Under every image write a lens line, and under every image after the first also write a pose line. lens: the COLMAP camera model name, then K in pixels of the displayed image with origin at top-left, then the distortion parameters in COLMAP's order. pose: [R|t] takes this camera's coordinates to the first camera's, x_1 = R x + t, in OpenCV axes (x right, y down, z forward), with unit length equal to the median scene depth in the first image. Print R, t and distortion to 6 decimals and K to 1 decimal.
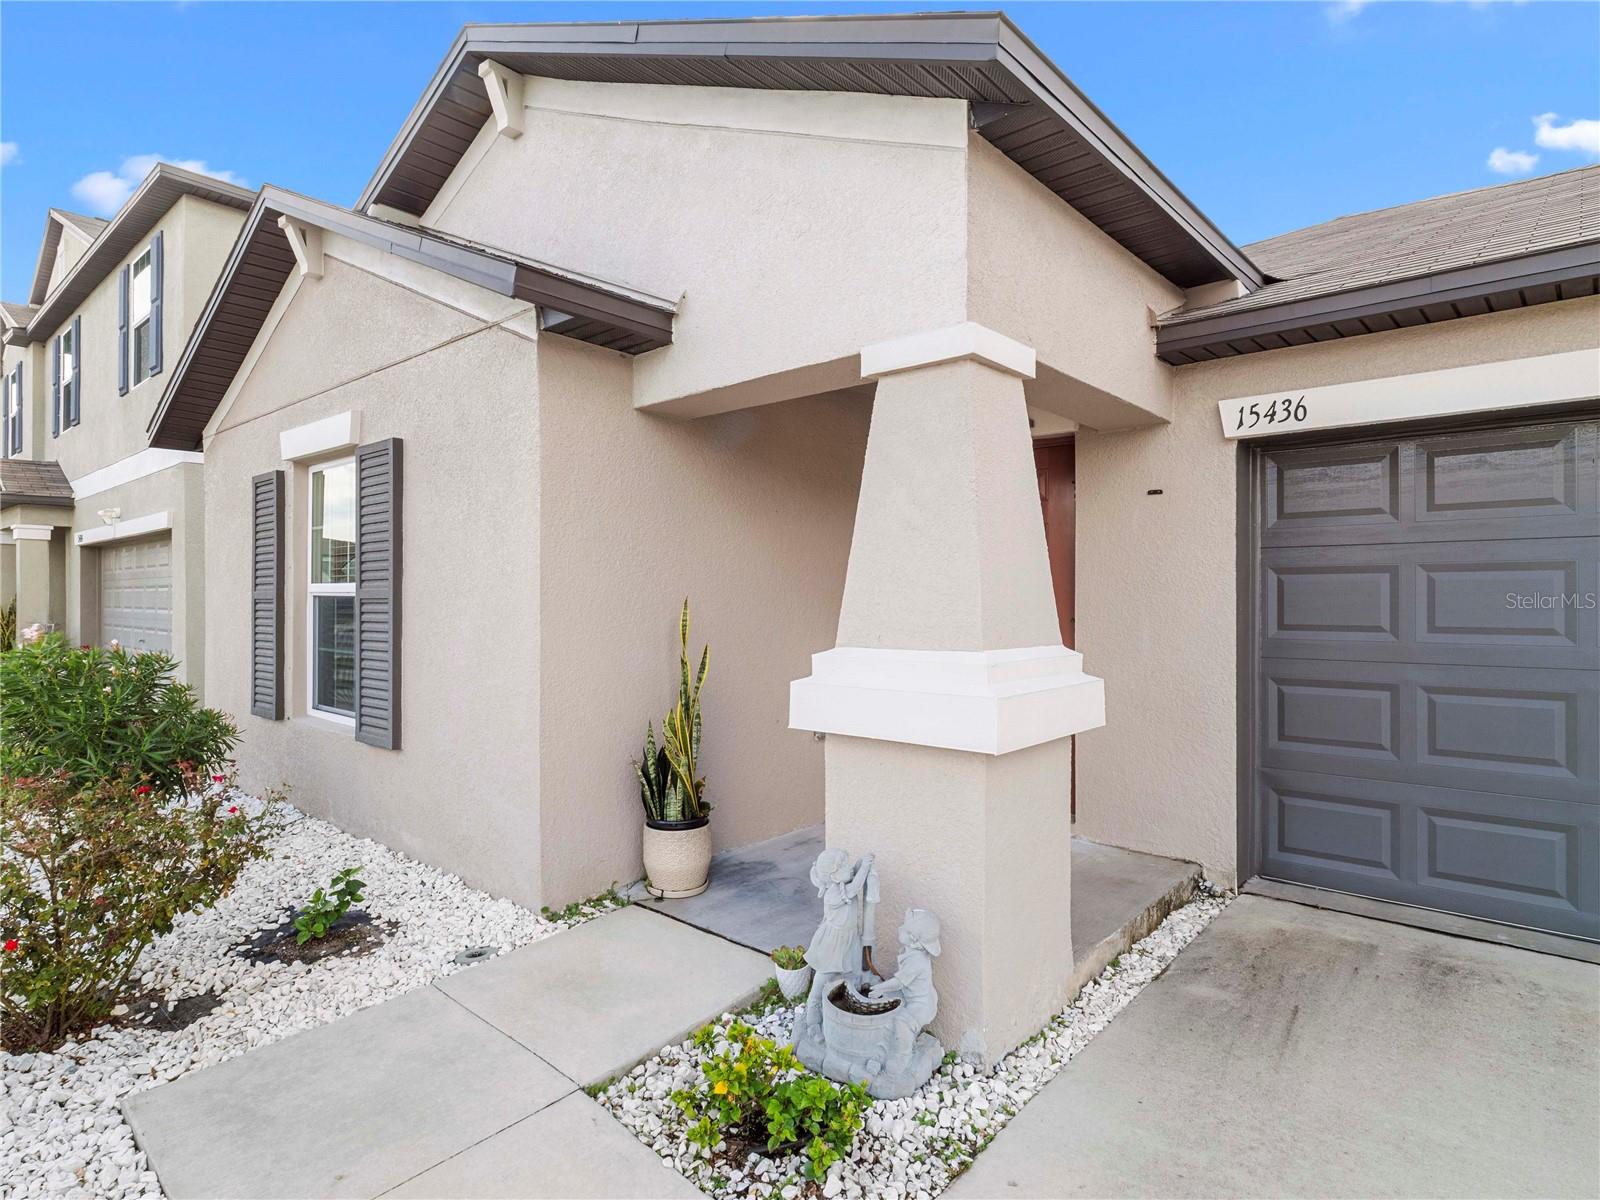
lens RADIAL K [[884.1, 0, 800.0], [0, 884.1, 600.0], [0, 0, 1]] dist [-0.001515, -0.000457]
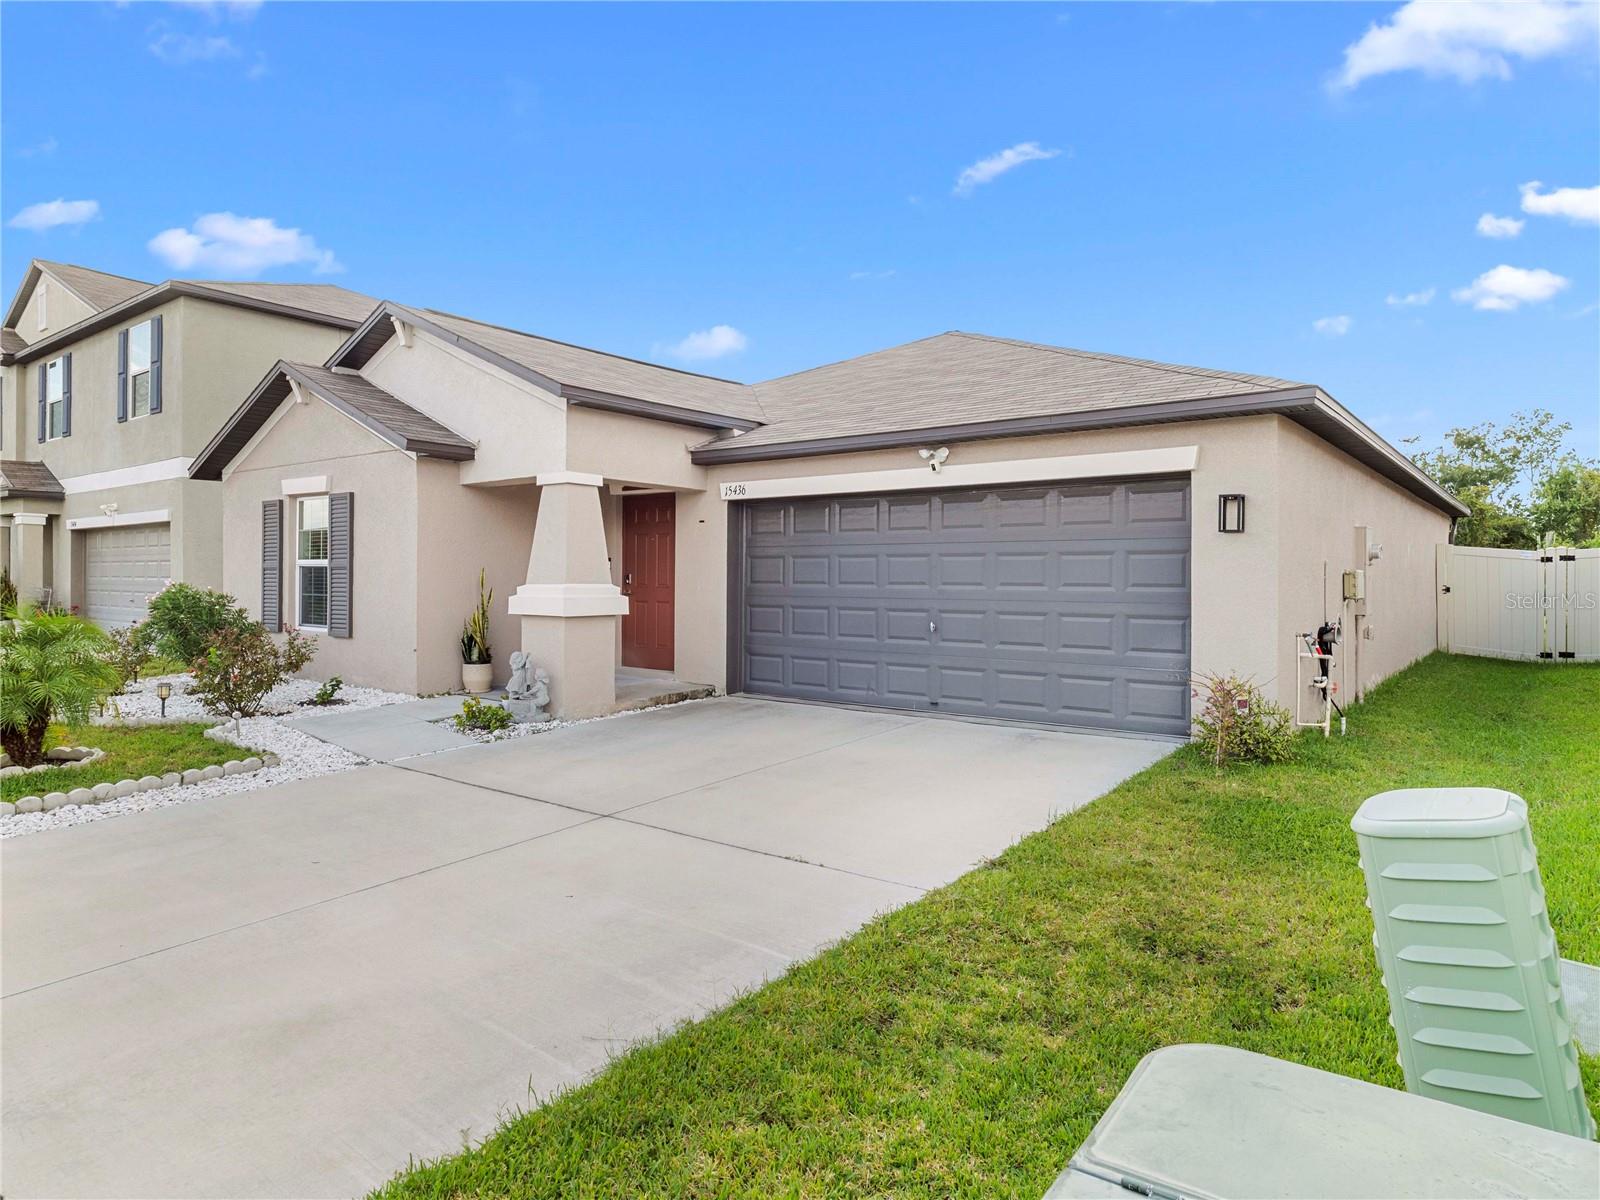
lens RADIAL K [[952.3, 0, 800.3], [0, 952.3, 589.5], [0, 0, 1]] dist [0.001511, 0.000243]
pose [[0.997680, 0.005864, 0.067819, 0.476946], [-0.006326, 0.999958, 0.006599, 0.030914], [-0.067778, -0.007012, 0.997676, -1.385986]]
